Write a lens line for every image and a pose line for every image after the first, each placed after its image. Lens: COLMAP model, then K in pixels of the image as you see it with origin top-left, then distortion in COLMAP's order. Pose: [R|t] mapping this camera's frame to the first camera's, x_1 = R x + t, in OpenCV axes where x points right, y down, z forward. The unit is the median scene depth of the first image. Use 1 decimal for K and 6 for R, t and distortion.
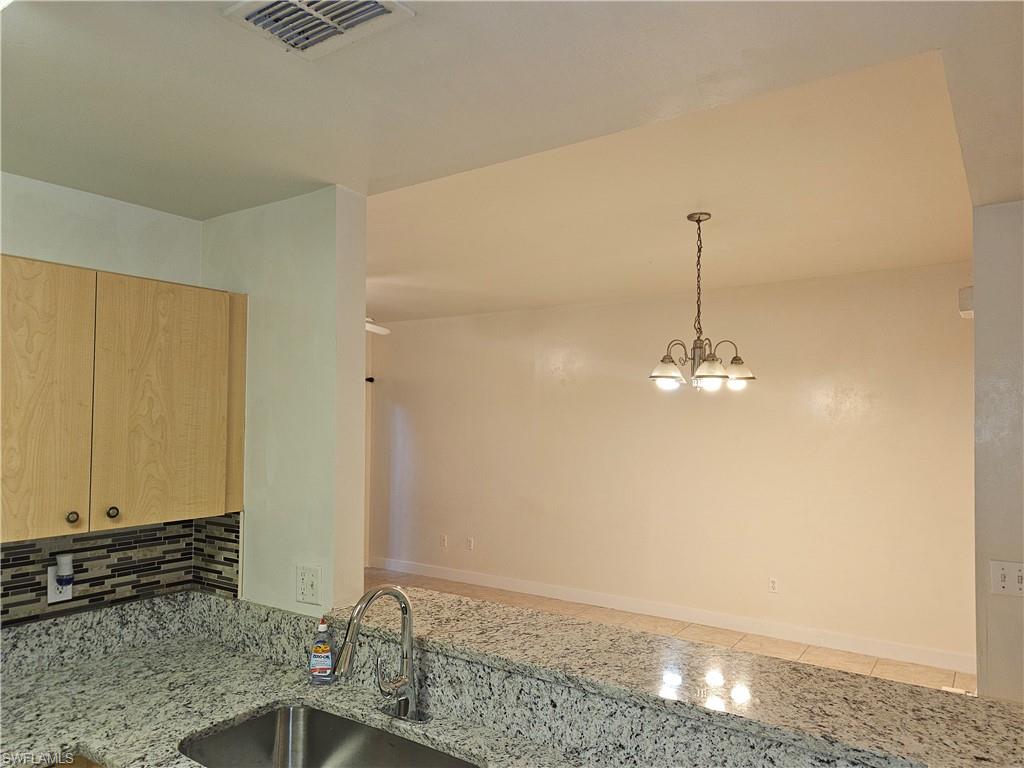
lens RADIAL K [[682.6, 0, 528.7], [0, 682.6, 396.9], [0, 0, 1]] dist [0.064588, -0.049426]
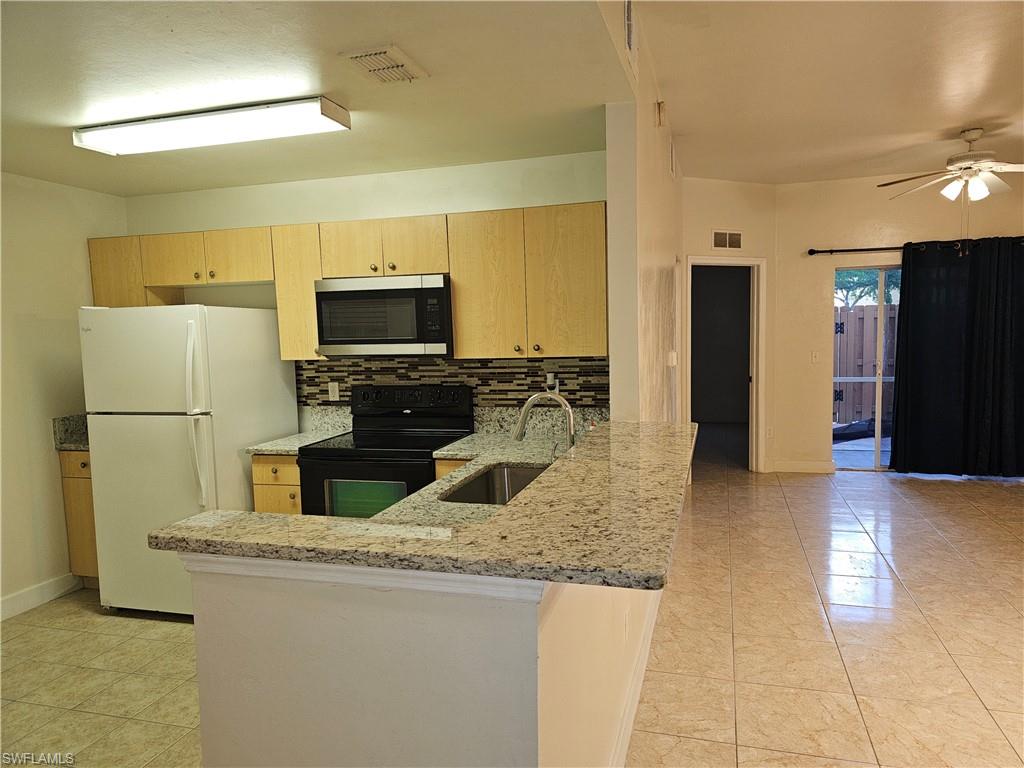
lens RADIAL K [[682.6, 0, 525.2], [0, 682.6, 393.4], [0, 0, 1]] dist [0.064588, -0.049426]
pose [[0.313715, 0.077765, -0.946327, 0.928237], [0.061370, 0.992896, 0.101937, 0.093076], [0.947532, -0.090055, 0.306714, 0.386492]]
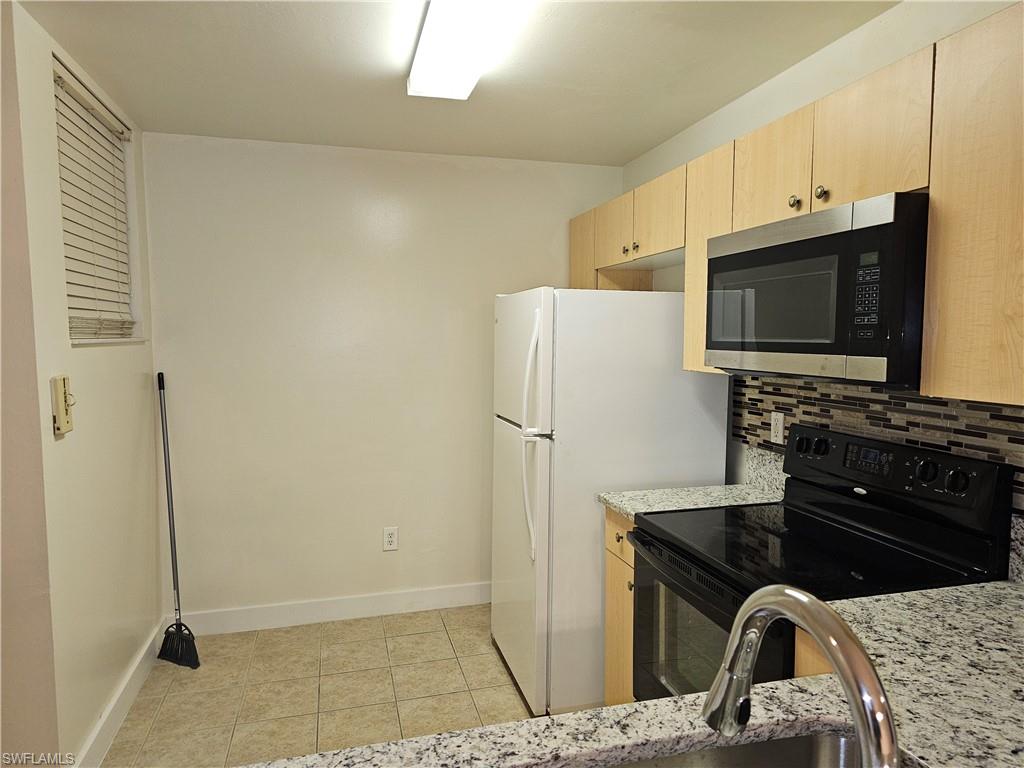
lens RADIAL K [[682.6, 0, 522.1], [0, 682.6, 386.5], [0, 0, 1]] dist [0.064588, -0.049426]
pose [[-0.649912, 0.053404, -0.758131, 0.111145], [0.023148, 0.998456, 0.050490, 0.114008], [0.759657, 0.015265, -0.650145, 0.871130]]
